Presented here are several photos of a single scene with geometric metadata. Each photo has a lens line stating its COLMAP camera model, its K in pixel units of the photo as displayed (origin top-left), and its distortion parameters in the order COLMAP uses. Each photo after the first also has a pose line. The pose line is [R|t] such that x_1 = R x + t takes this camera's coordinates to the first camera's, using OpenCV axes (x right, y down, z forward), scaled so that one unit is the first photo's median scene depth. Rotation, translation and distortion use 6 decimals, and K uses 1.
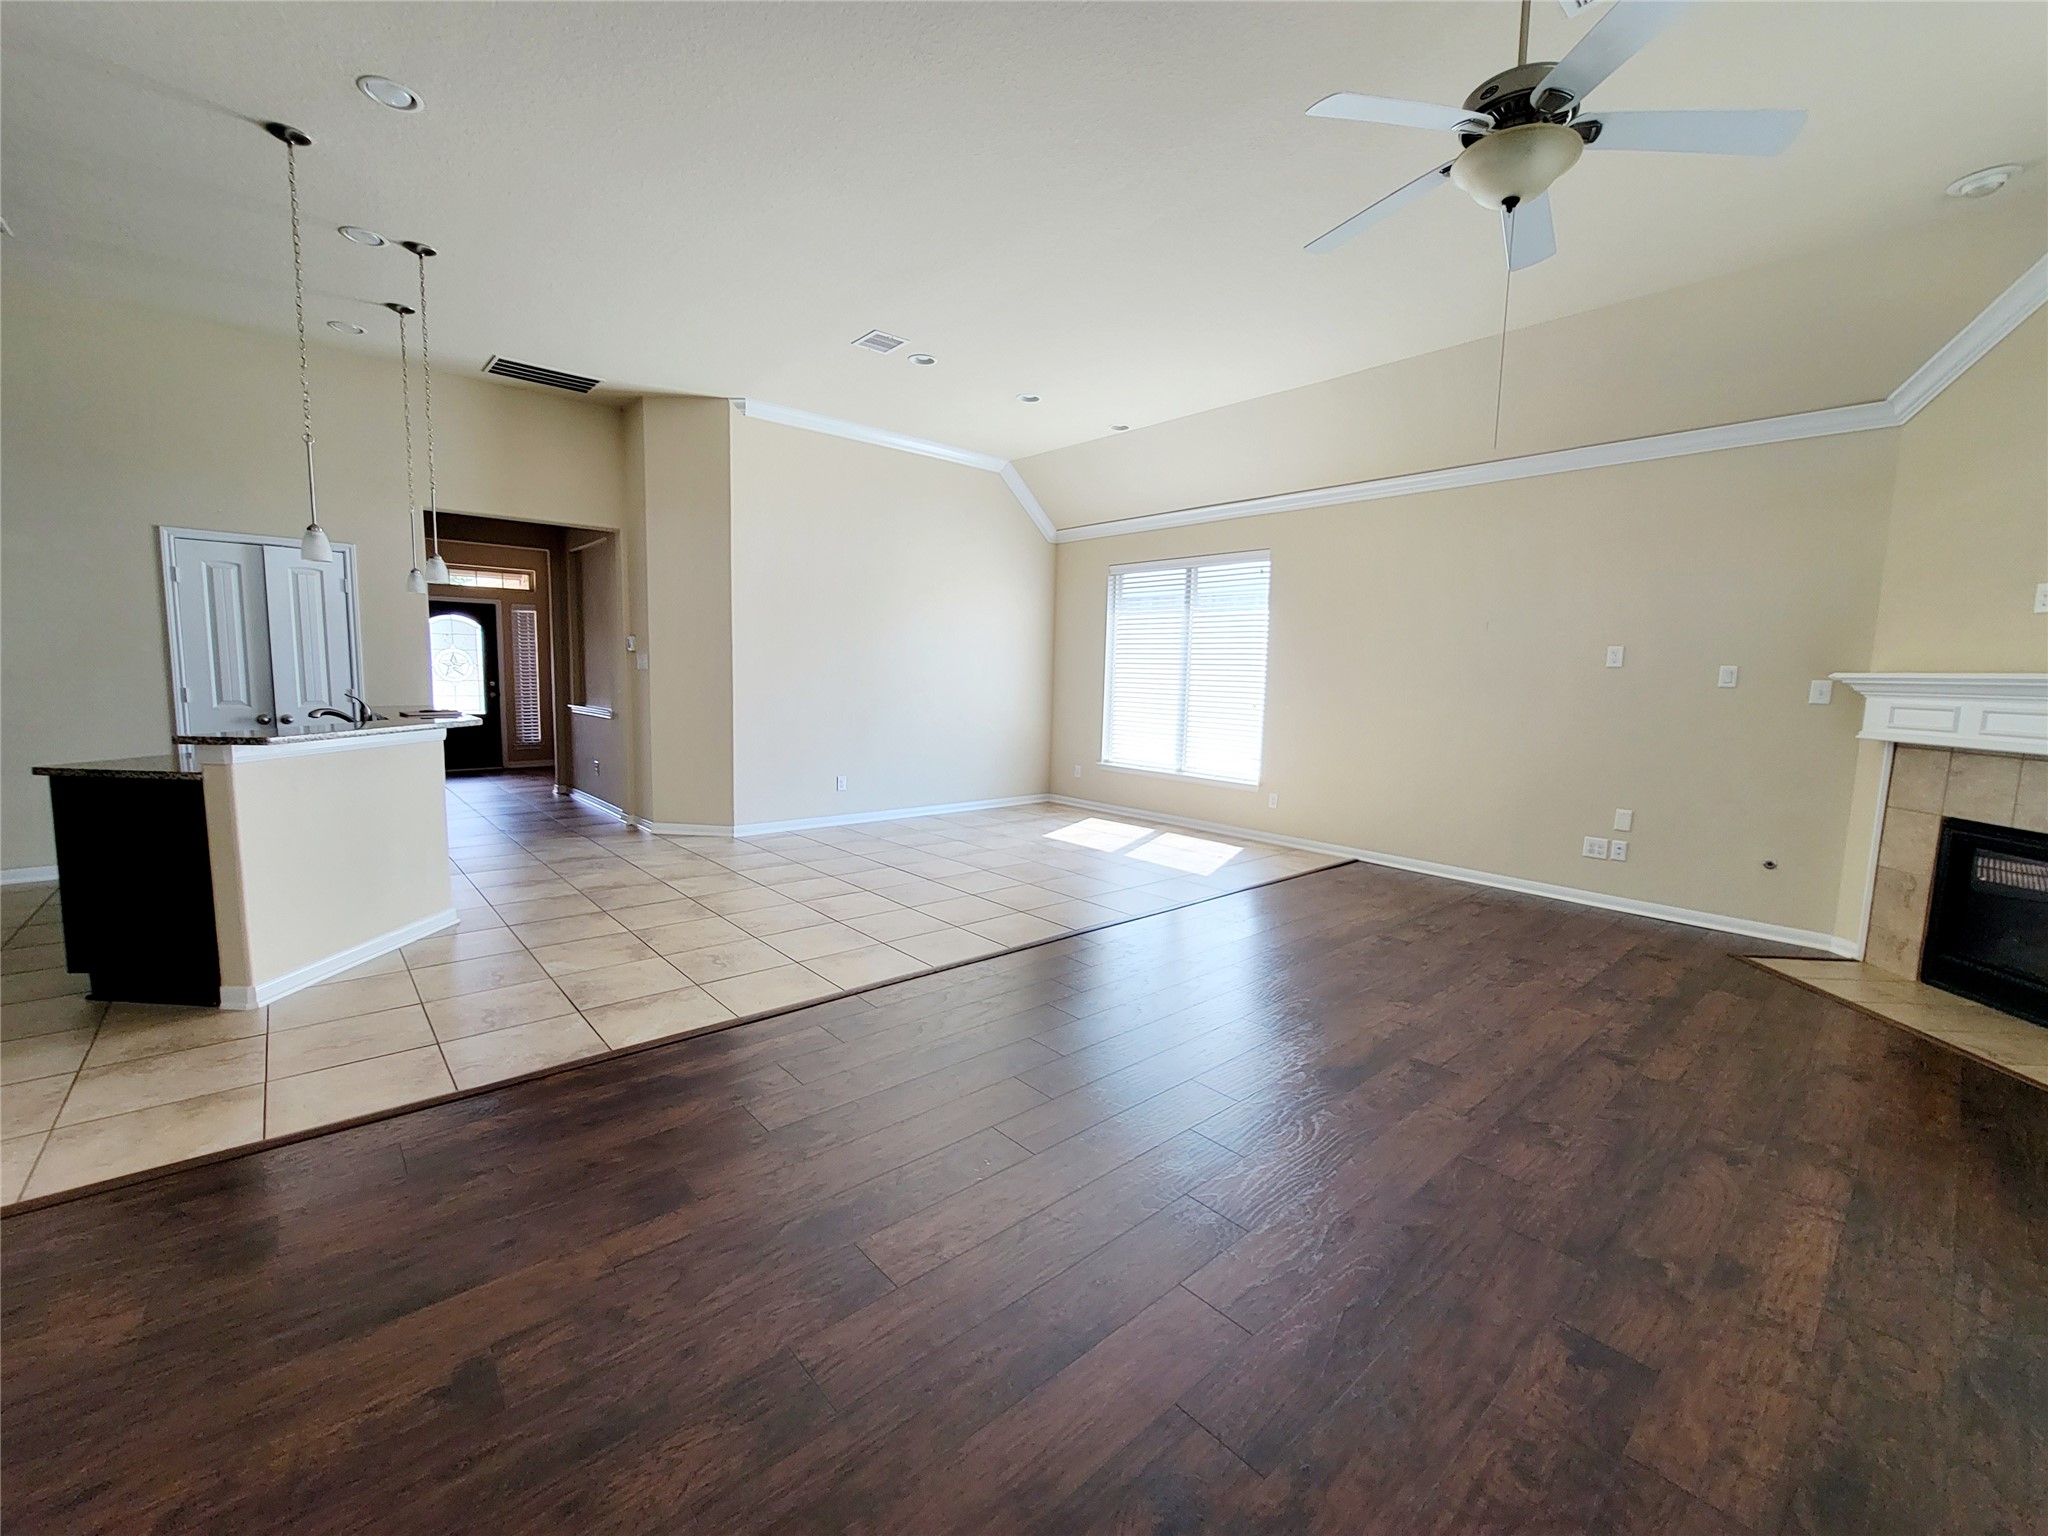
lens RADIAL K [[839.5, 0, 1024.9], [0, 839.5, 764.9], [0, 0, 1]] dist [-0.004875, -0.000032]
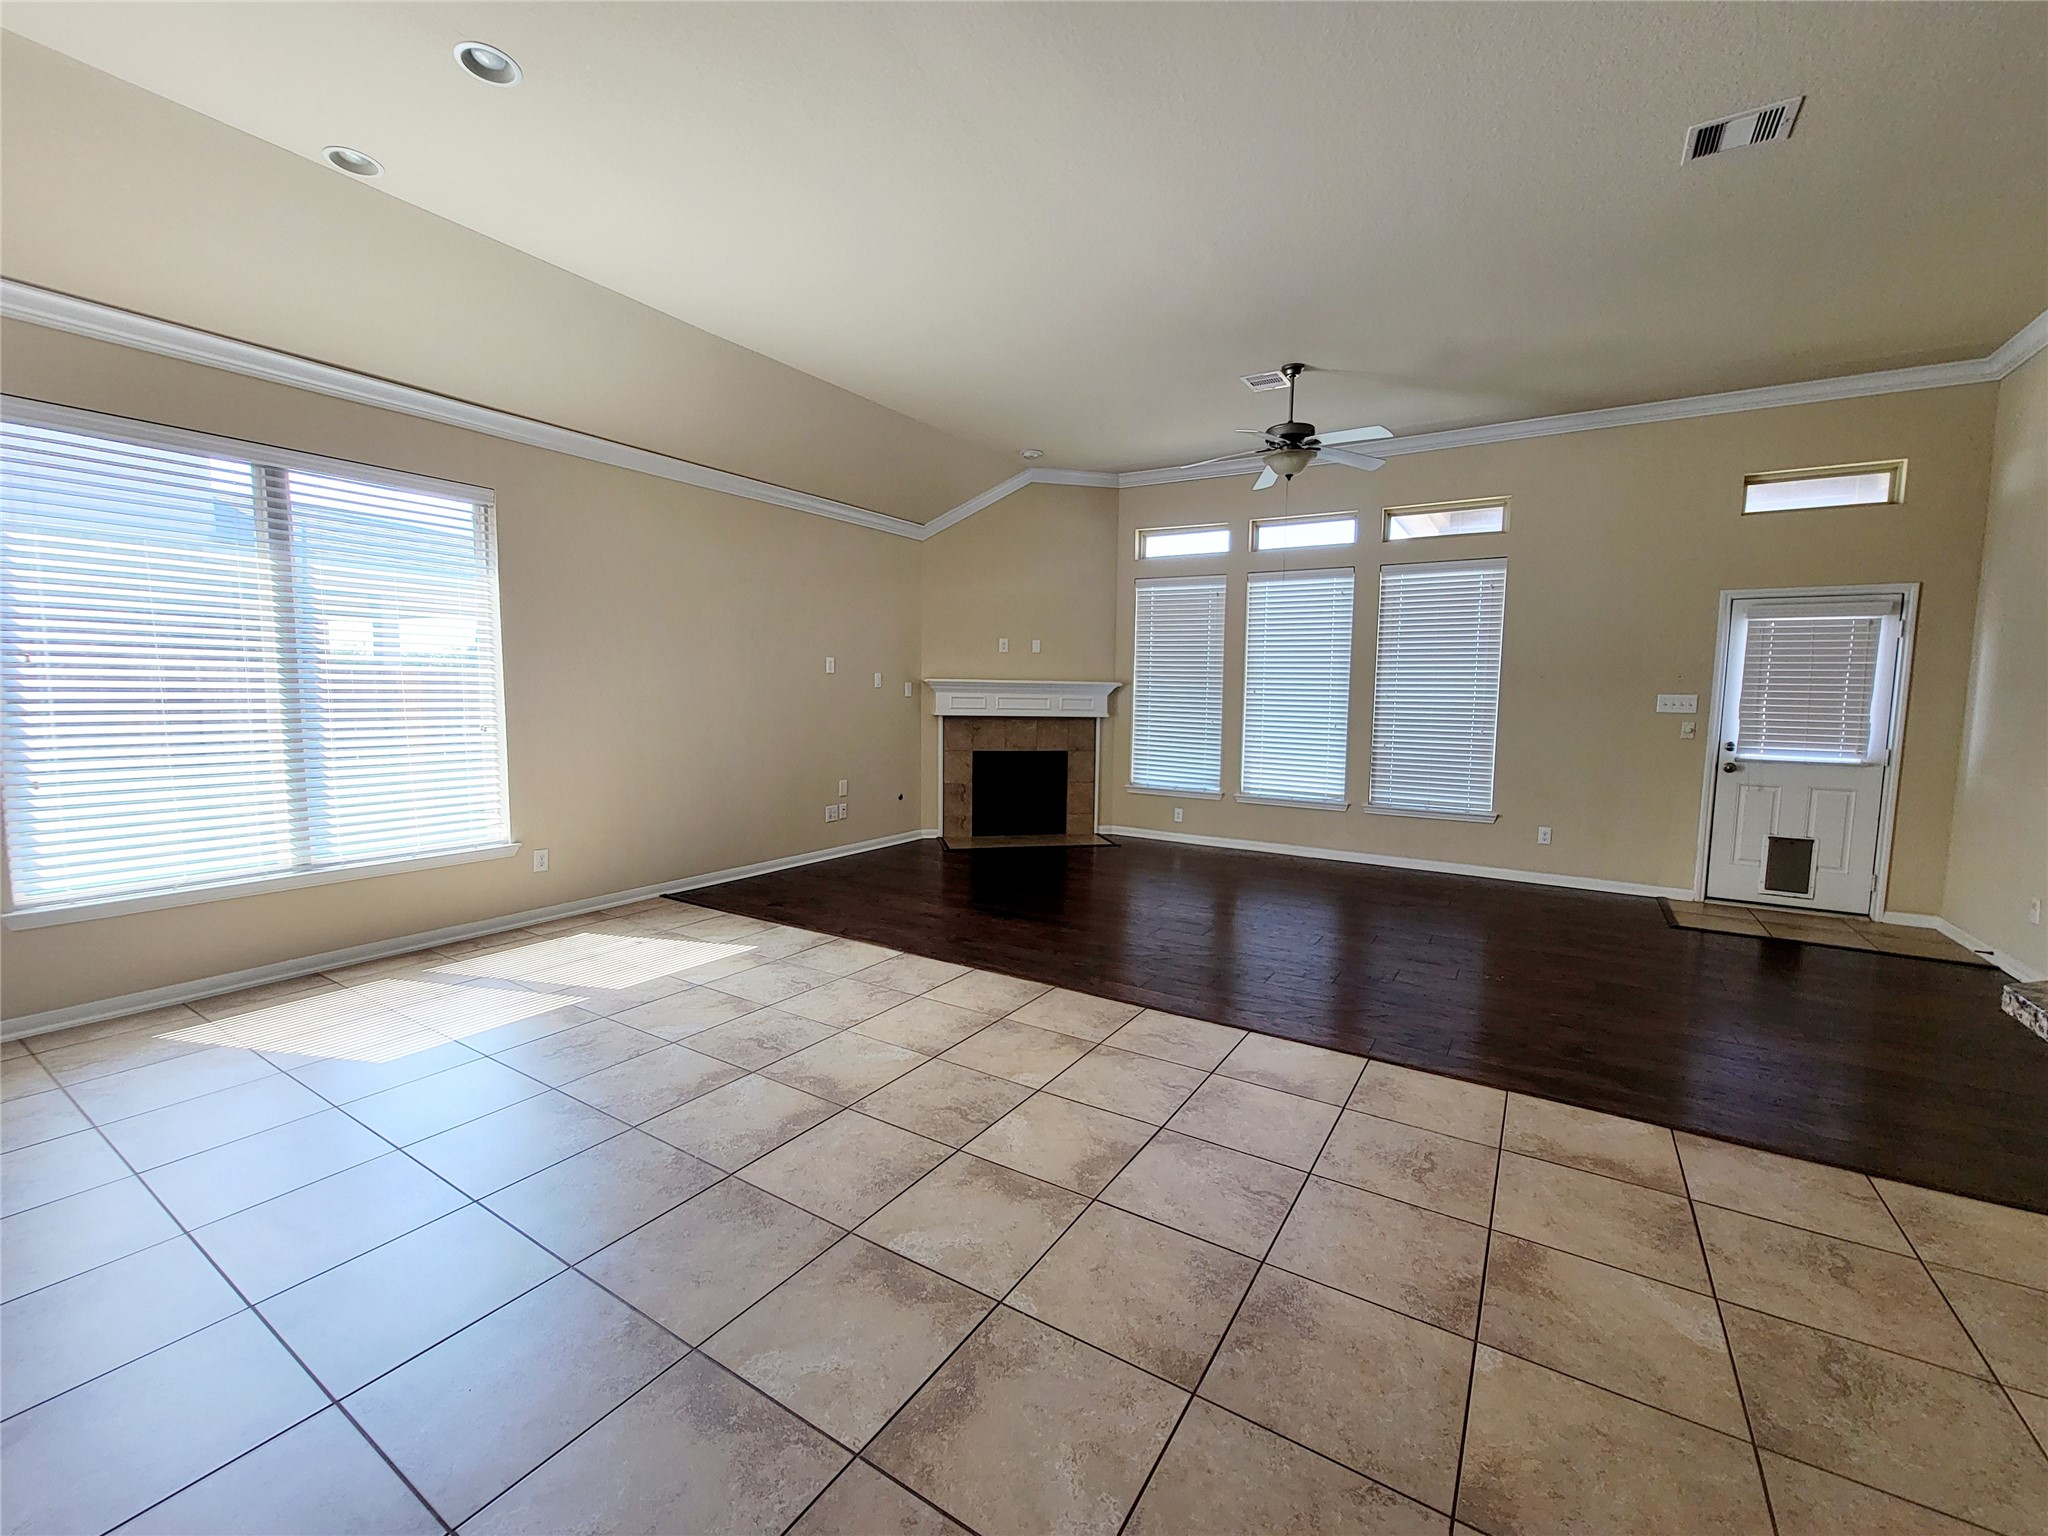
lens RADIAL K [[839.5, 0, 1025.8], [0, 839.5, 766.9], [0, 0, 1]] dist [-0.004875, -0.000032]
pose [[-0.282233, -0.114274, 0.952516, -0.804902], [0.087187, 0.985716, 0.144091, -0.169609], [-0.955376, 0.123714, -0.268238, 1.347708]]
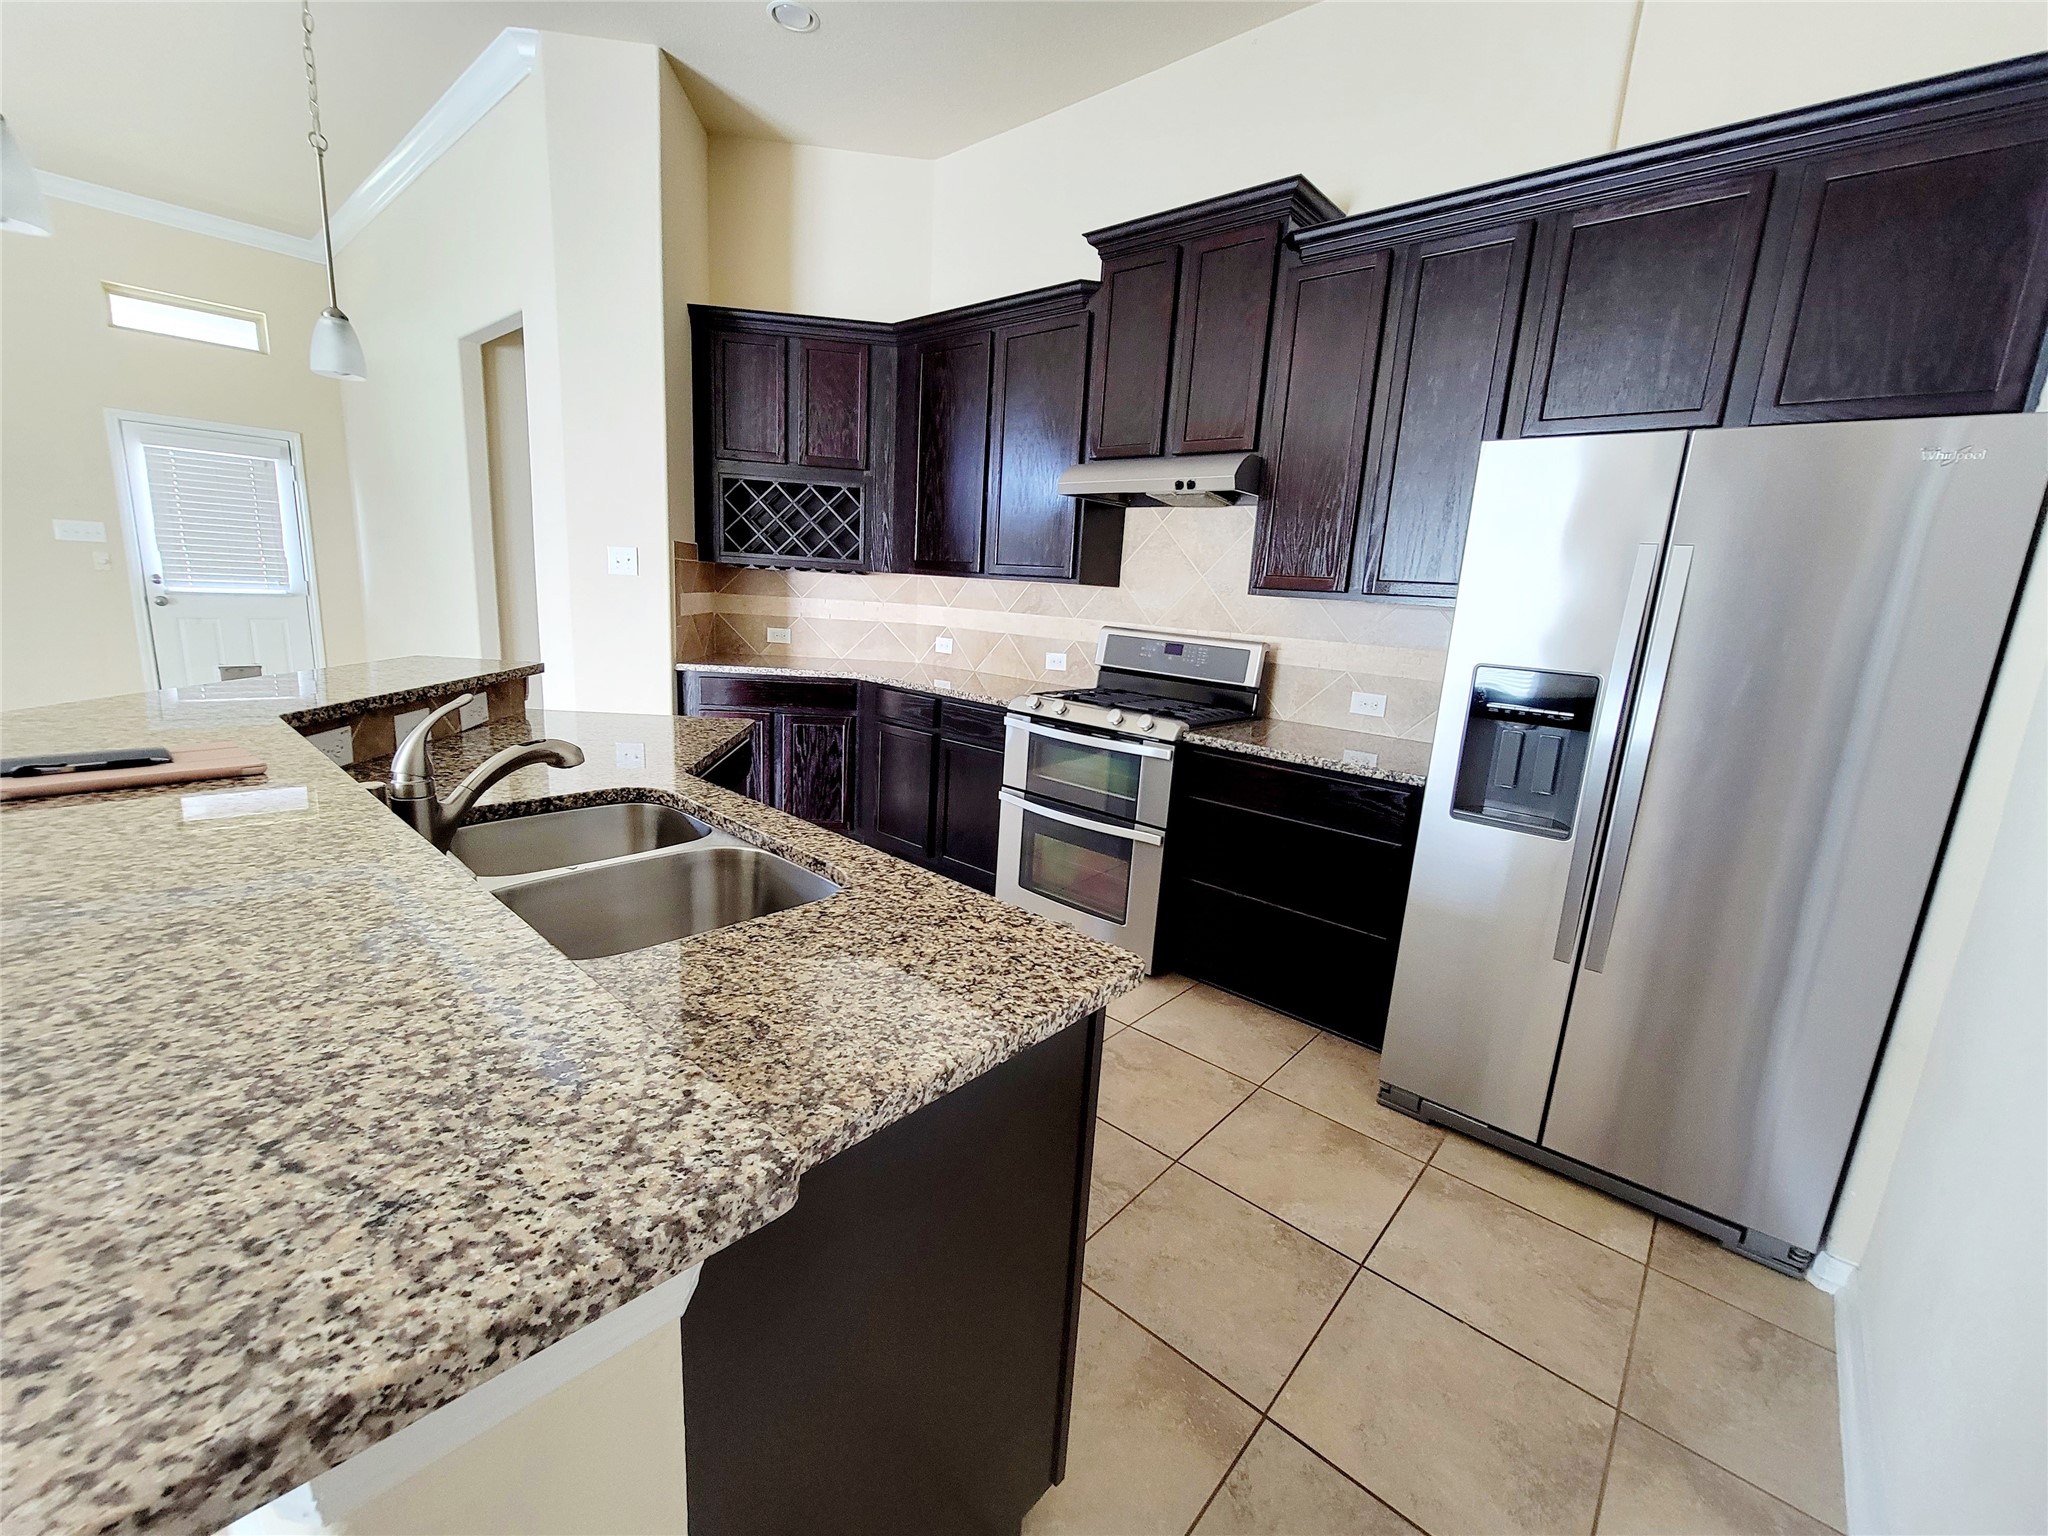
lens RADIAL K [[839.5, 0, 1024.4], [0, 839.5, 762.6], [0, 0, 1]] dist [-0.004875, -0.000032]
pose [[-0.989045, -0.053929, -0.137412, -0.994174], [-0.095083, 0.944789, 0.313580, -0.177063], [0.112914, 0.323211, -0.939566, 1.377982]]
